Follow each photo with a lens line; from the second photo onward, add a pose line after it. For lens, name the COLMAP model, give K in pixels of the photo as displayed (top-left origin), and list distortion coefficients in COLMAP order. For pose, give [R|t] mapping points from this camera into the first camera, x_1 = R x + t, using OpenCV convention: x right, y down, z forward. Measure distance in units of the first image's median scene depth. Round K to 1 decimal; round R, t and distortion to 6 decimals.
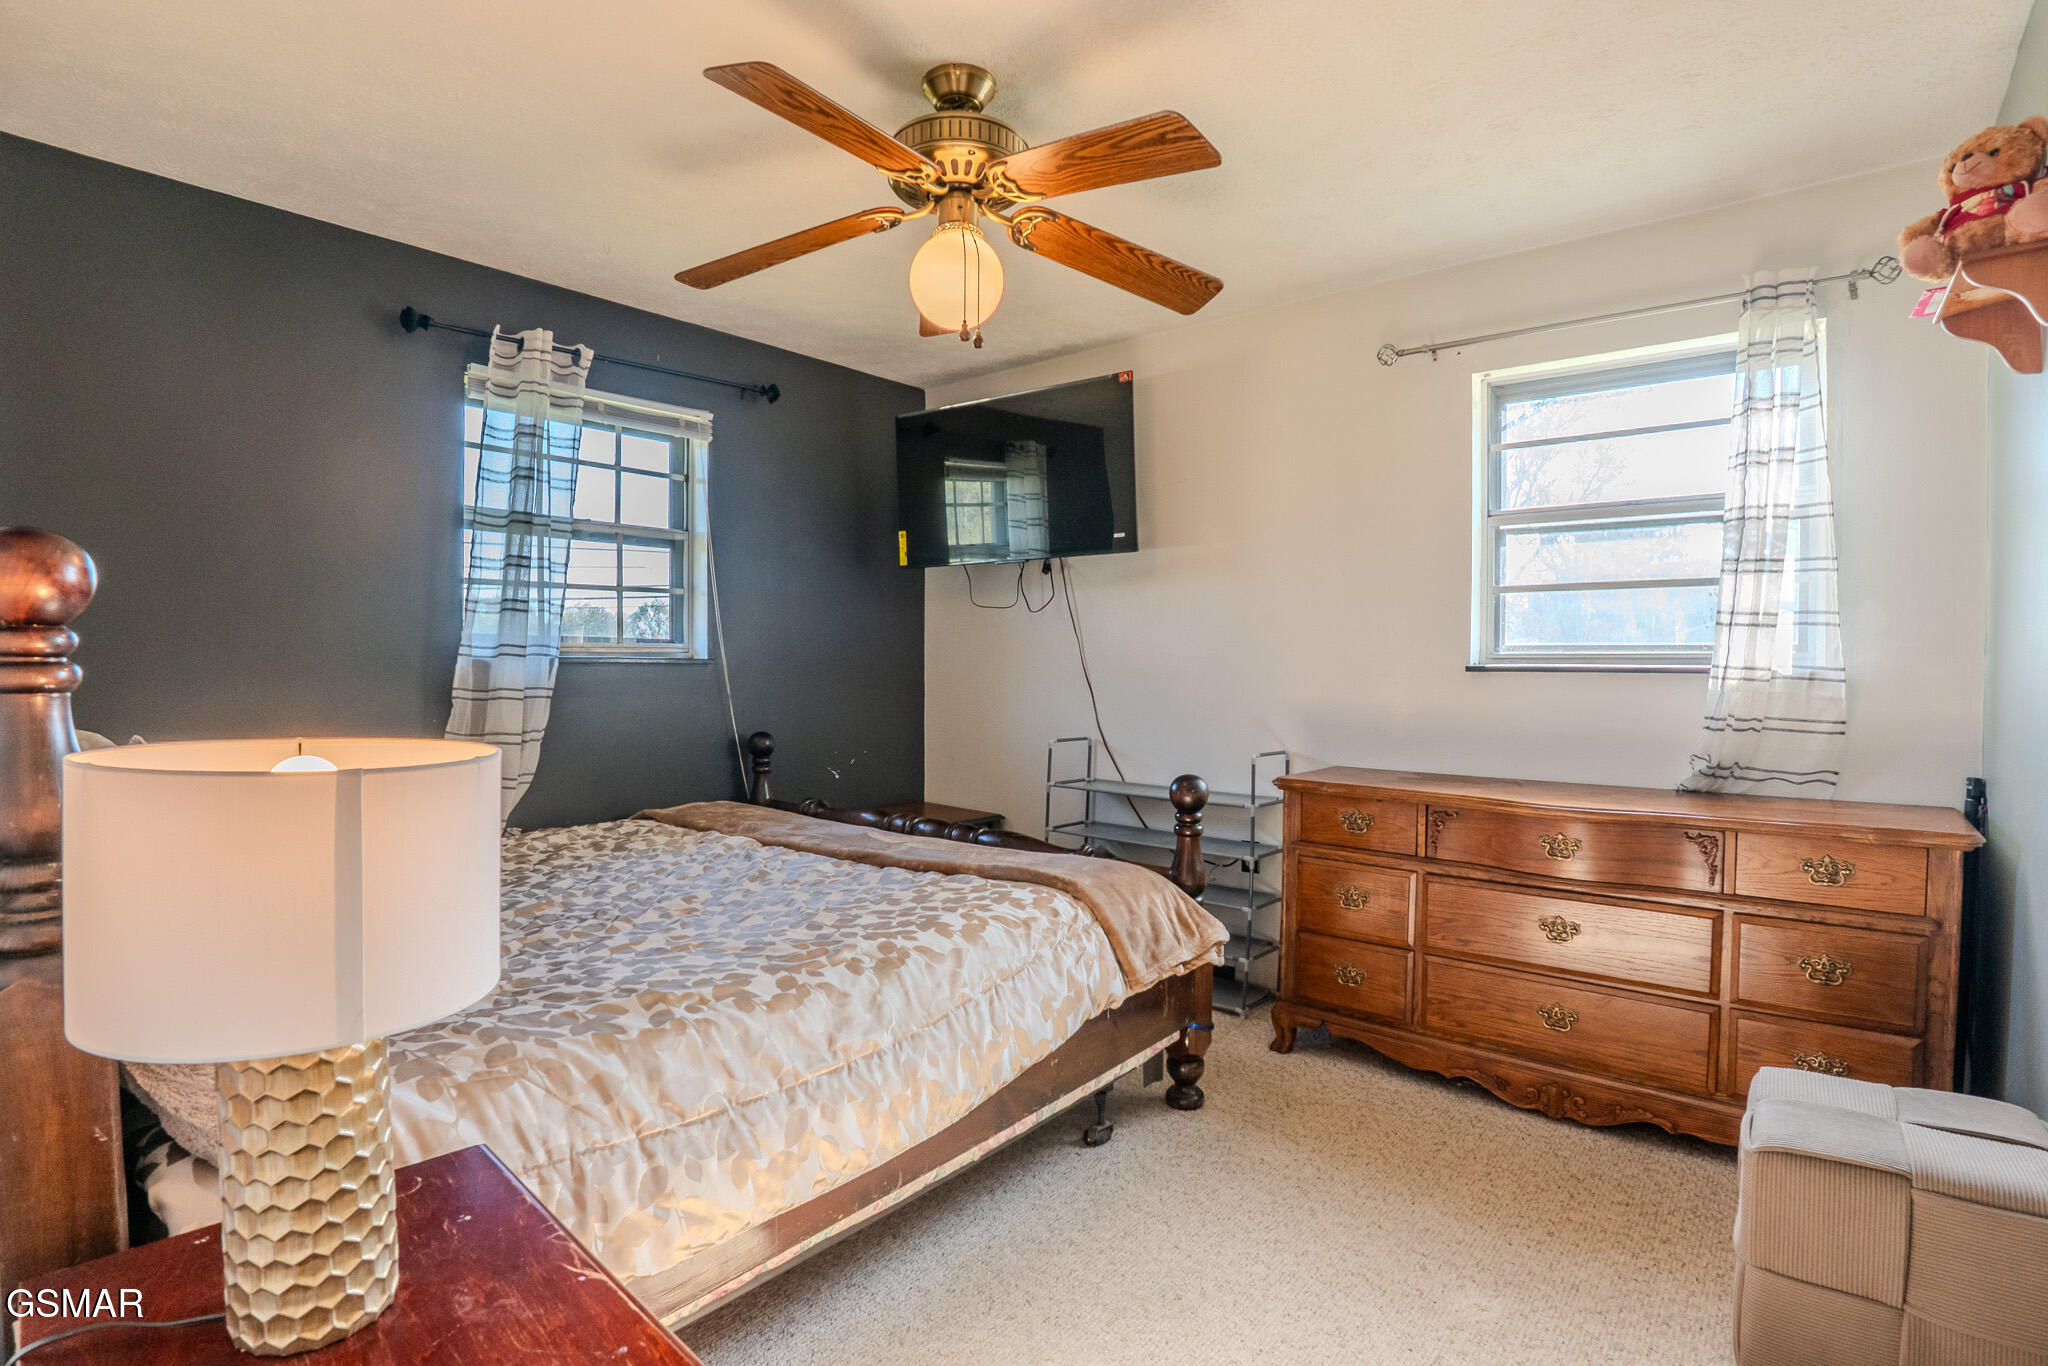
lens RADIAL K [[936.9, 0, 1025.9], [0, 936.9, 685.5], [0, 0, 1]] dist [-0.006836, -0.000102]
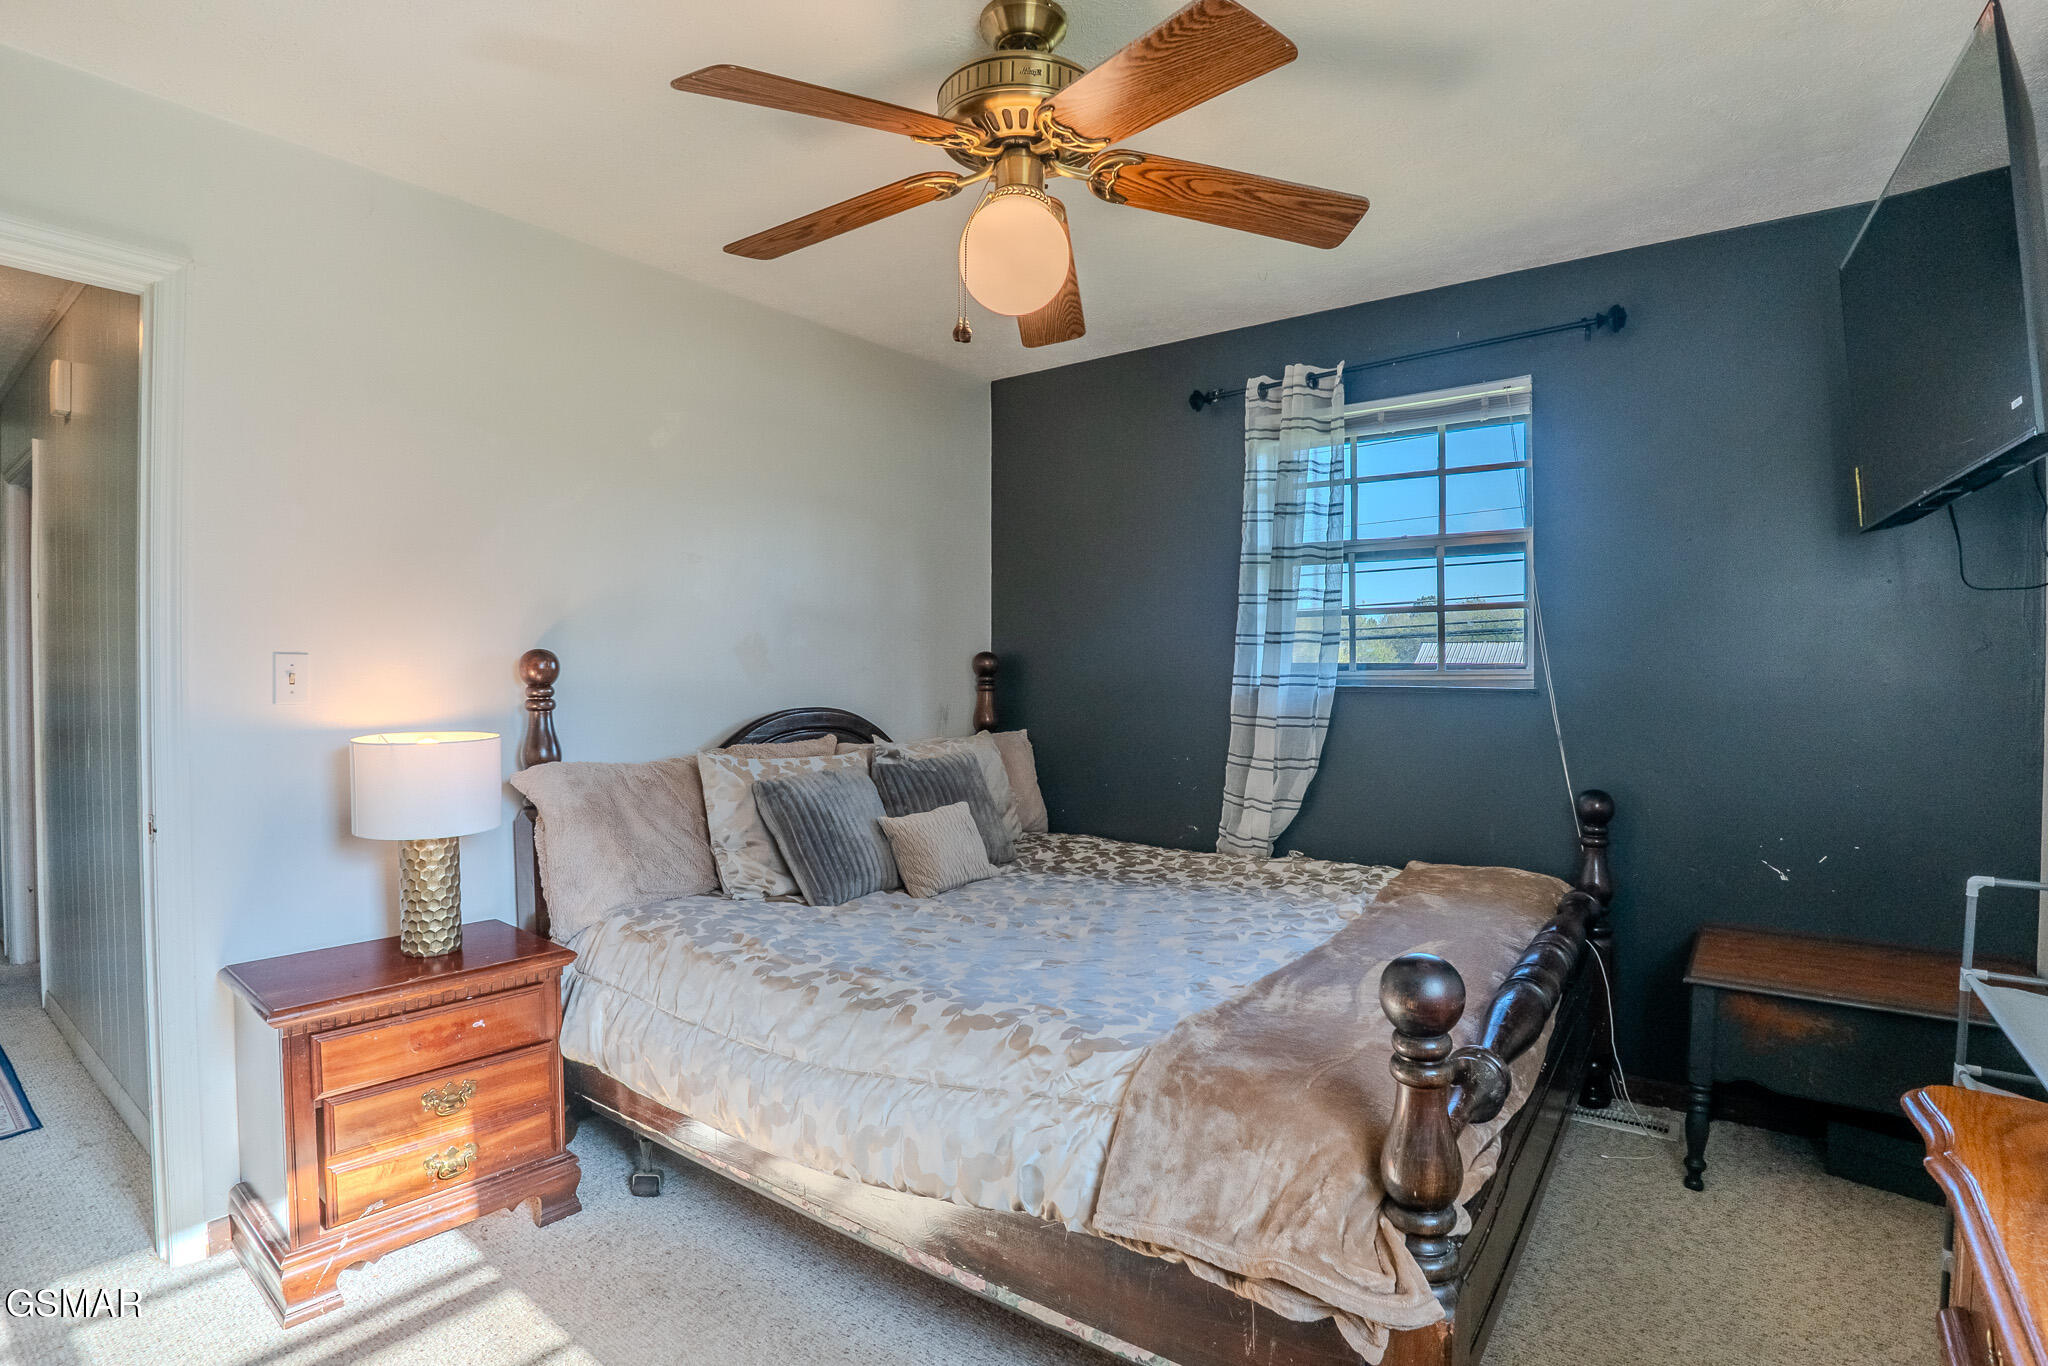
lens RADIAL K [[971.7, 0, 999.5], [0, 971.7, 689.5], [0, 0, 1]] dist [-0.072995, 0.018416]
pose [[0.099482, 0.009452, -0.994994, 0.465993], [-0.032752, 0.999444, 0.006219, -0.020796], [0.994500, 0.031970, 0.099737, 0.549236]]
